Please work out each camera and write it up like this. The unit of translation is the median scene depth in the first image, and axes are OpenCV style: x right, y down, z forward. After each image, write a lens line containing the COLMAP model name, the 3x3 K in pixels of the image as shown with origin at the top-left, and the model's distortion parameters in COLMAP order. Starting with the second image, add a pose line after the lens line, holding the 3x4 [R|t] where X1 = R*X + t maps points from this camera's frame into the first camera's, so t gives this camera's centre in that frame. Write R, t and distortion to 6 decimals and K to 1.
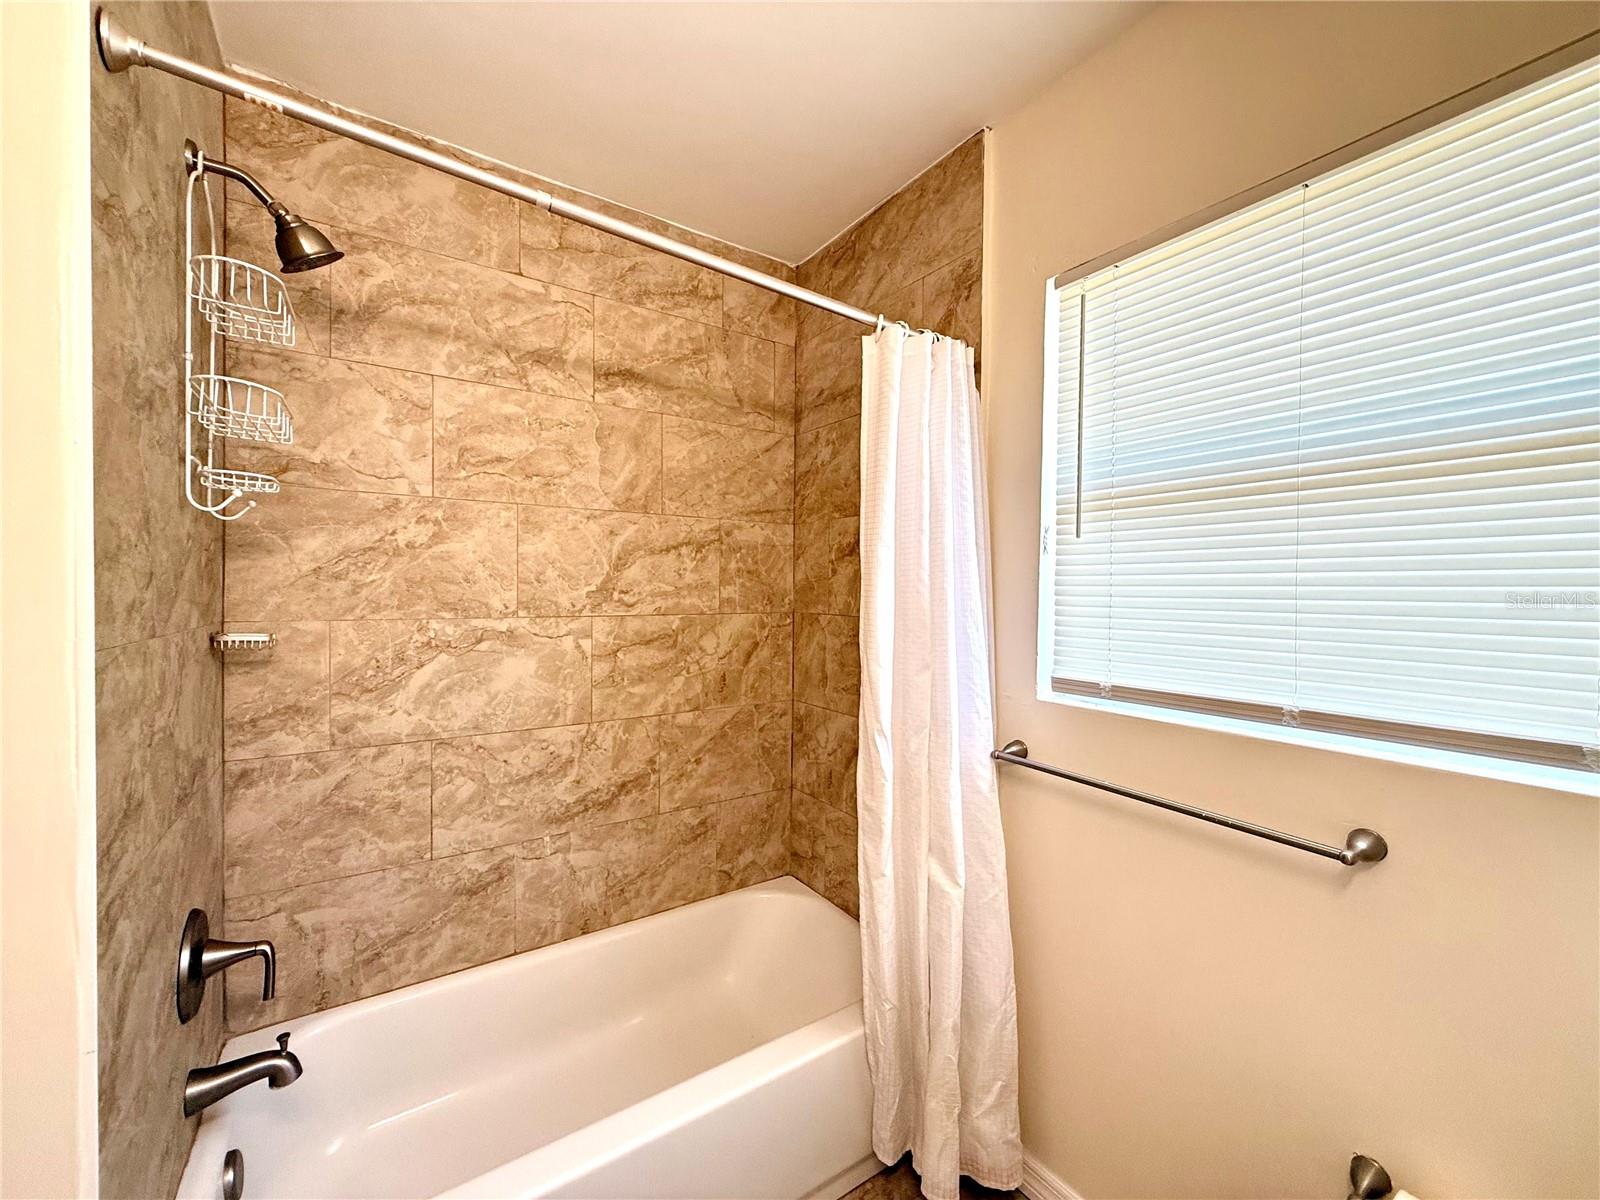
lens RADIAL K [[636.4, 0, 795.4], [0, 636.4, 601.5], [0, 0, 1]] dist [-0.000152, 0.000194]
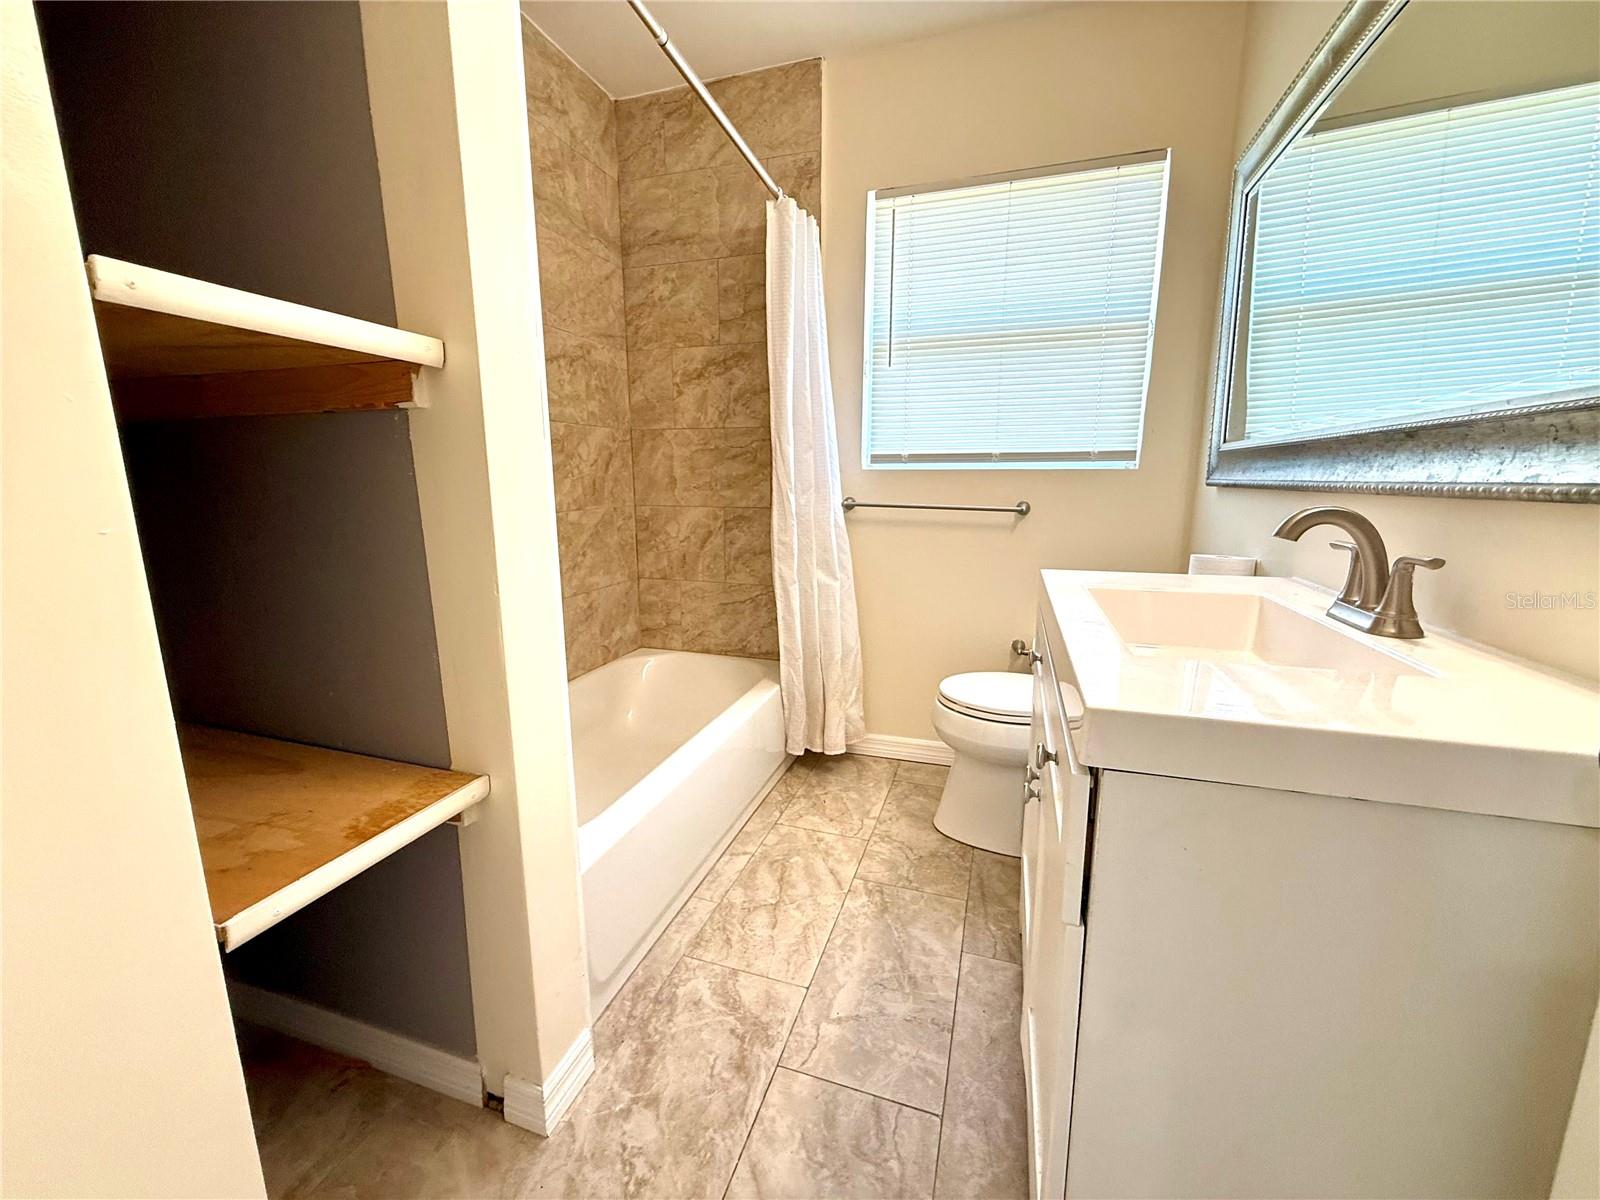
lens RADIAL K [[636.4, 0, 795.4], [0, 636.4, 601.5], [0, 0, 1]] dist [-0.000152, 0.000194]
pose [[0.790409, -0.127993, 0.599059, -0.548371], [0.020282, 0.982860, 0.183234, 0.128437], [-0.612244, -0.132680, 0.779457, -0.156361]]
